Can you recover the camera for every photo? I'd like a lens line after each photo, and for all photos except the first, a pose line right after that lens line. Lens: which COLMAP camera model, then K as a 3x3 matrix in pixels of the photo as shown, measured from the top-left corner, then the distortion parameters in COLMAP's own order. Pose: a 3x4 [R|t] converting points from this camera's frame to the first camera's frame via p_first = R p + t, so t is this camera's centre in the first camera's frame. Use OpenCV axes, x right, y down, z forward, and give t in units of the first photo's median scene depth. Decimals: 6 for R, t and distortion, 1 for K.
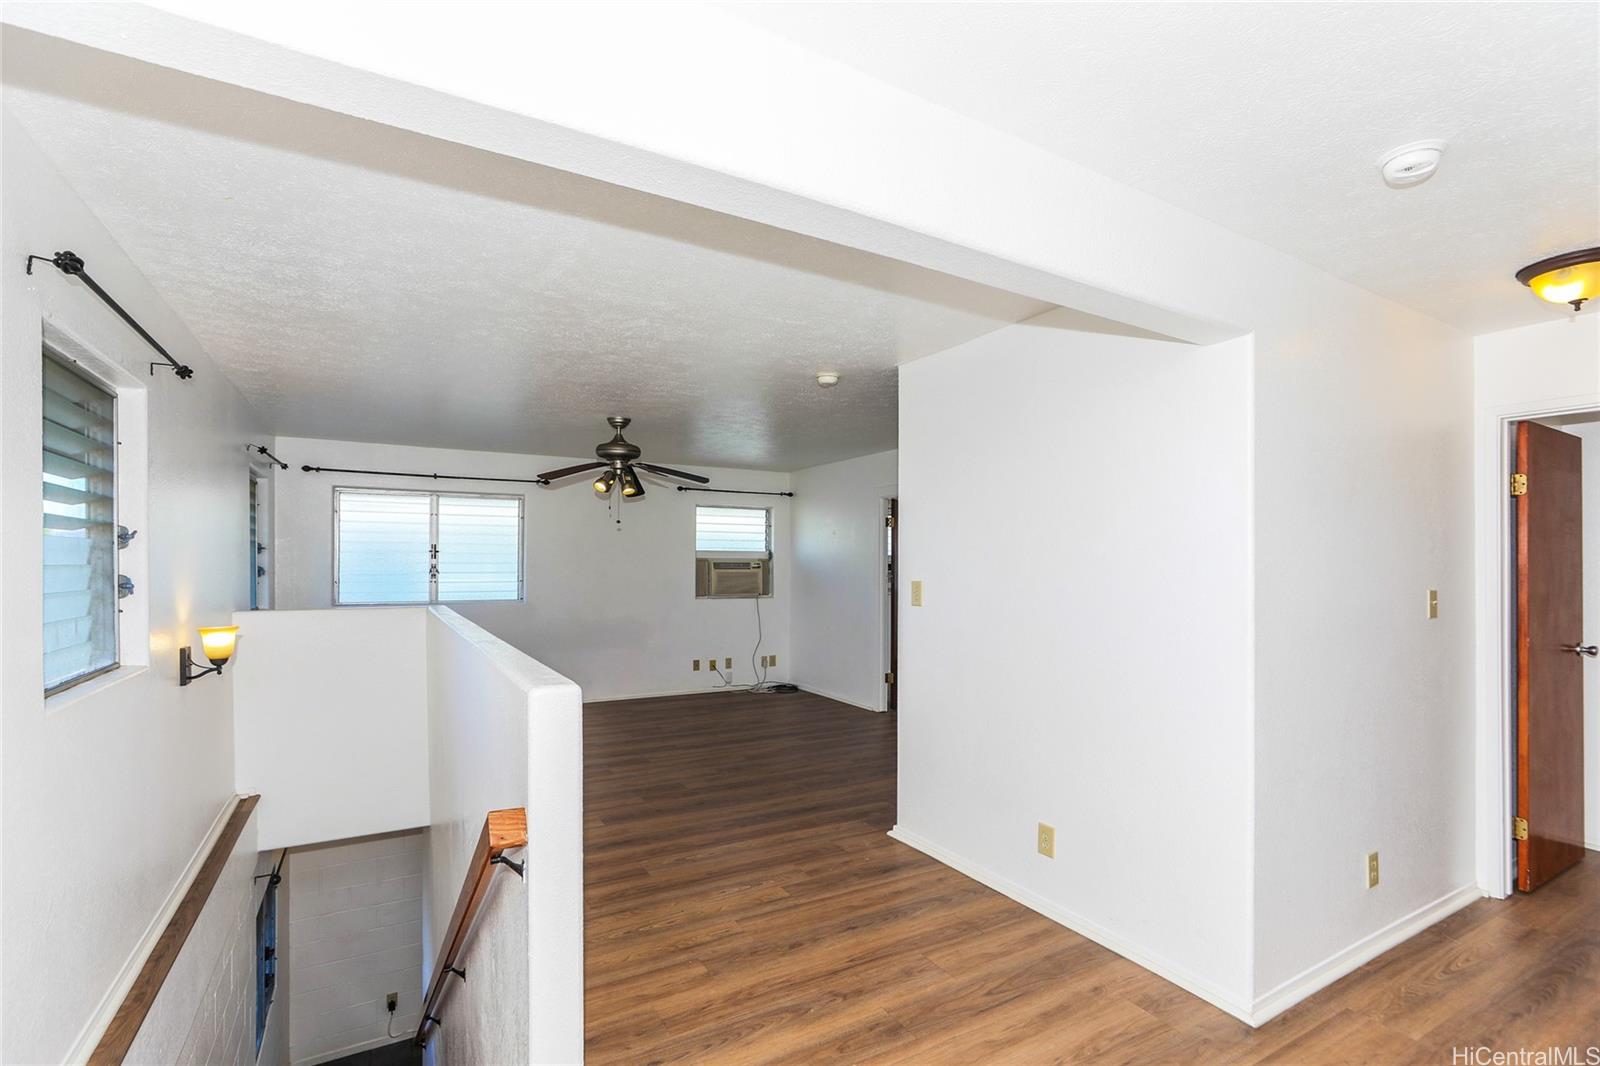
lens RADIAL K [[736.6, 0, 794.1], [0, 736.6, 550.6], [0, 0, 1]] dist [-0.029125, 0.011530]
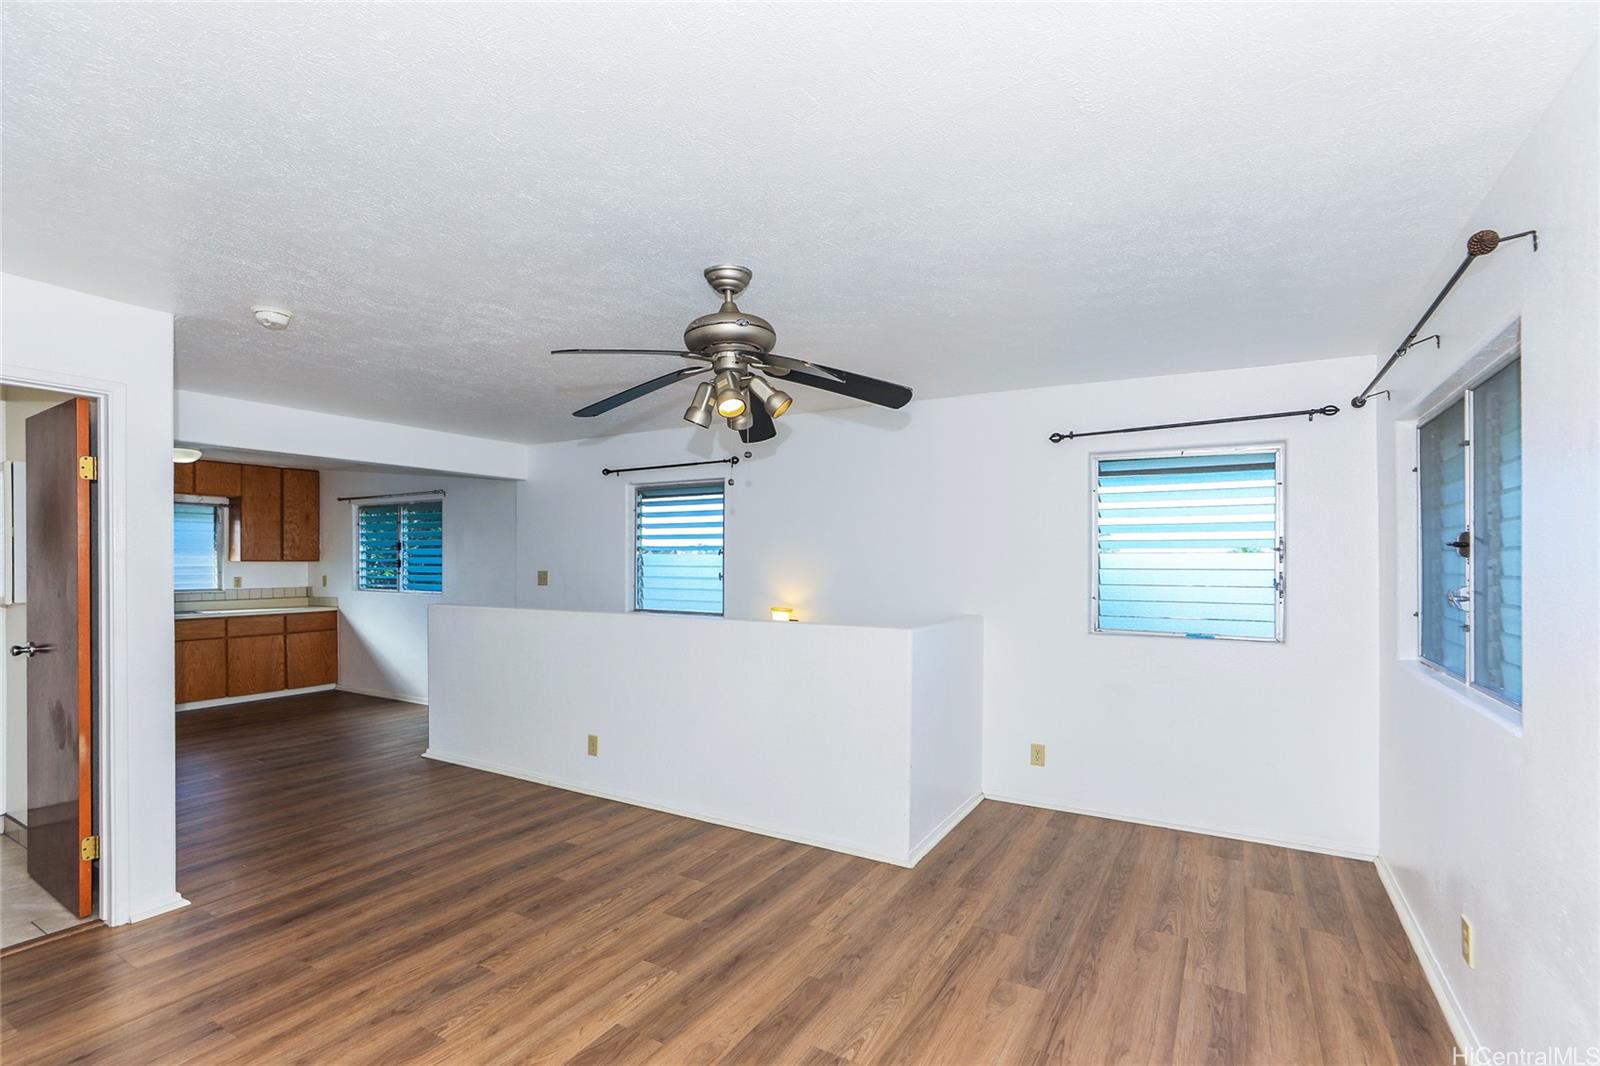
lens RADIAL K [[736.6, 0, 801.4], [0, 736.6, 538.4], [0, 0, 1]] dist [-0.029125, 0.011530]
pose [[-0.865481, -0.013632, -0.500757, -0.051488], [0.008269, 0.999105, -0.041491, 0.033153], [0.500874, -0.040050, -0.864593, 2.183938]]
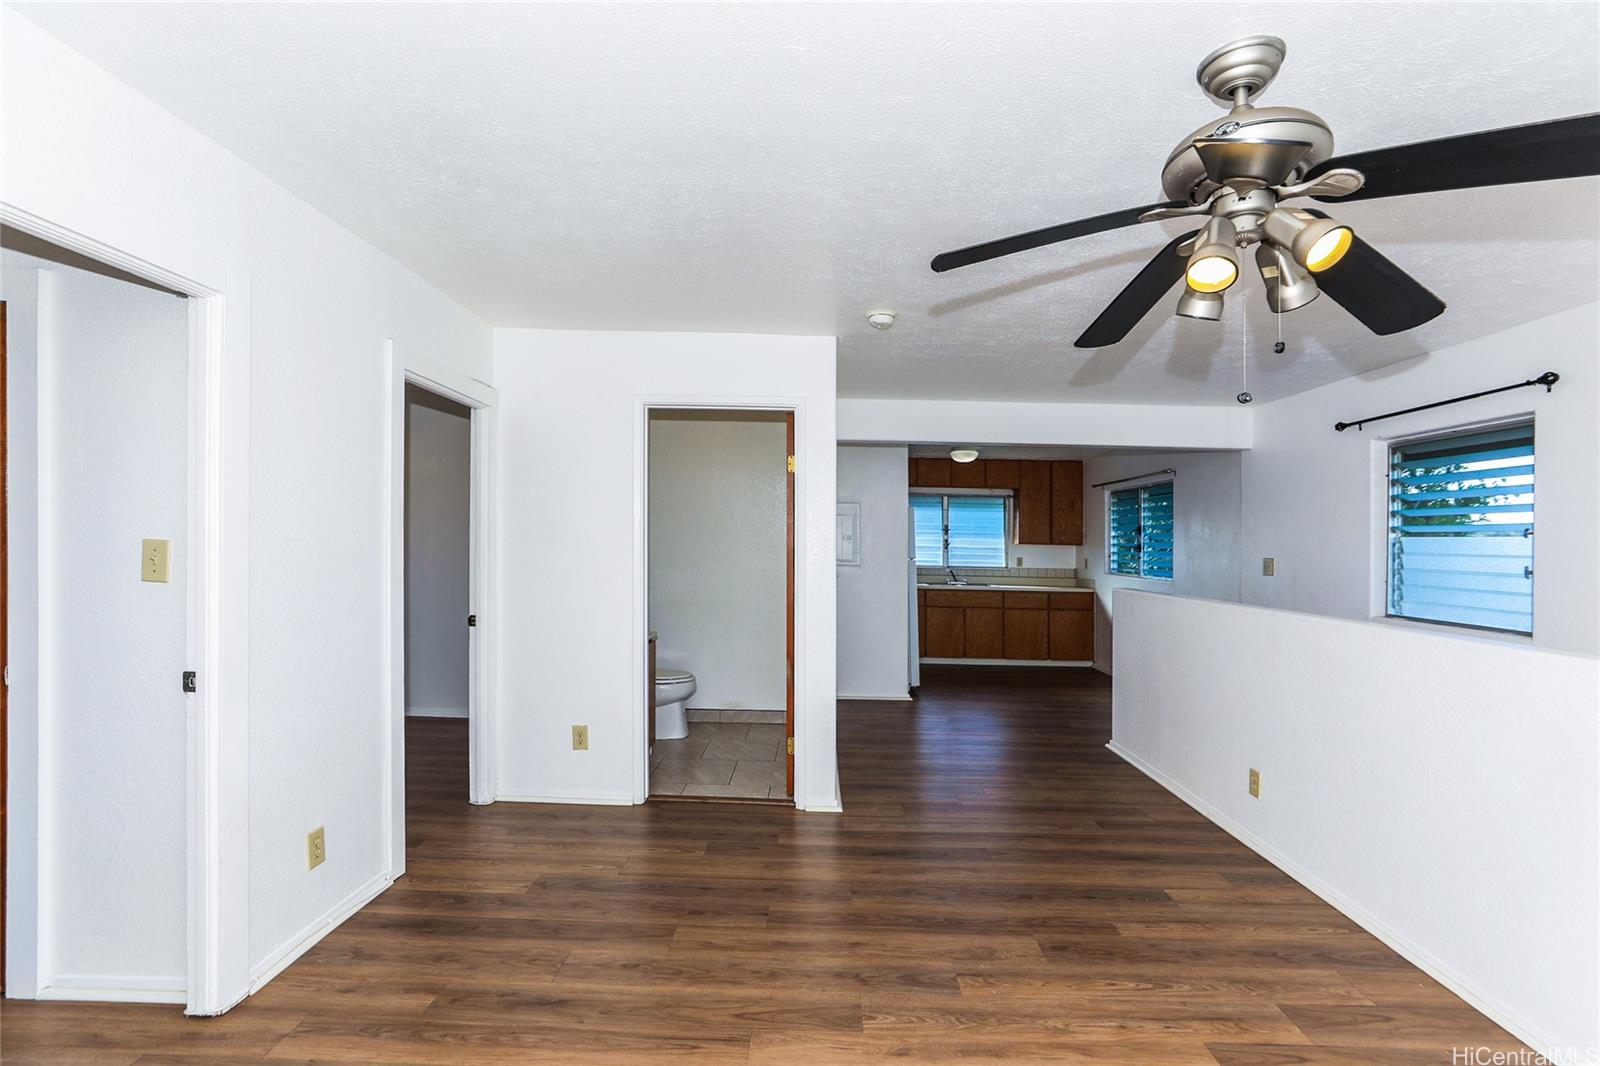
lens RADIAL K [[736.6, 0, 812.2], [0, 736.6, 535.2], [0, 0, 1]] dist [-0.029125, 0.011530]
pose [[-0.863913, -0.010732, 0.503526, -0.352406], [-0.026121, 0.999382, -0.023515, 0.045467], [-0.502963, -0.033468, -0.863660, 2.029054]]
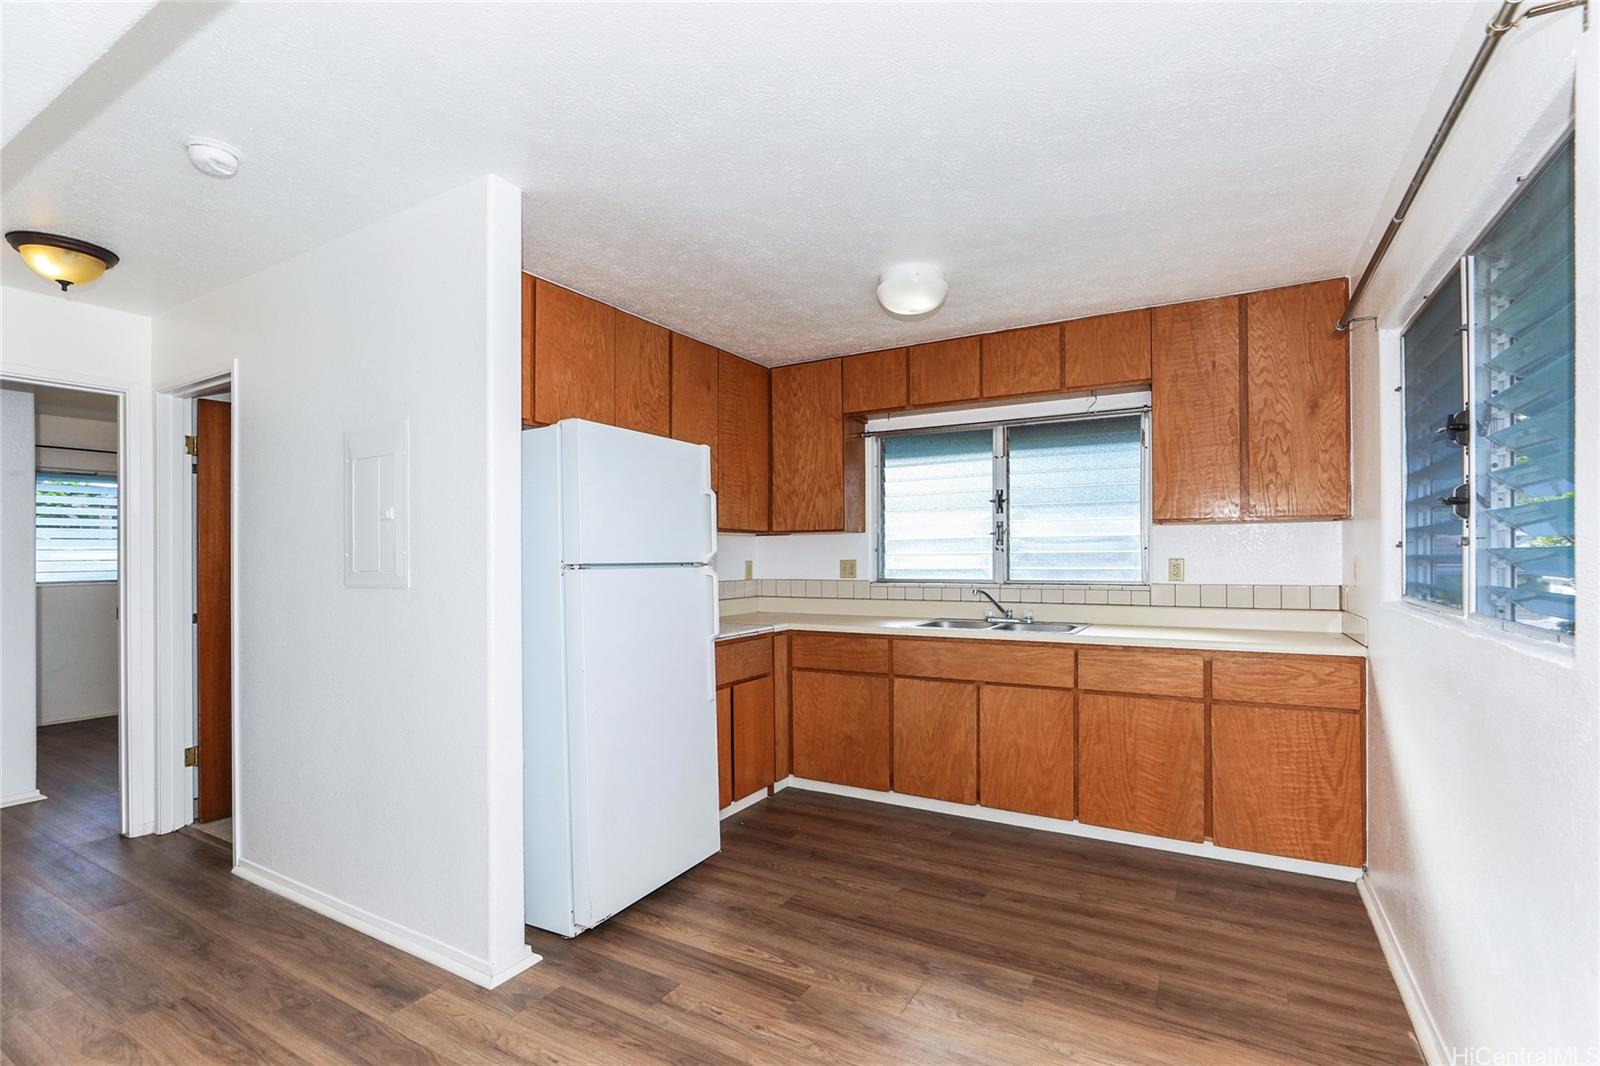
lens RADIAL K [[736.6, 0, 815.5], [0, 736.6, 559.9], [0, 0, 1]] dist [-0.029125, 0.011530]
pose [[-0.507126, 0.001867, 0.861870, -0.312004], [-0.003955, 0.999982, -0.004493, 0.053522], [-0.861863, -0.005688, -0.507109, 0.372482]]
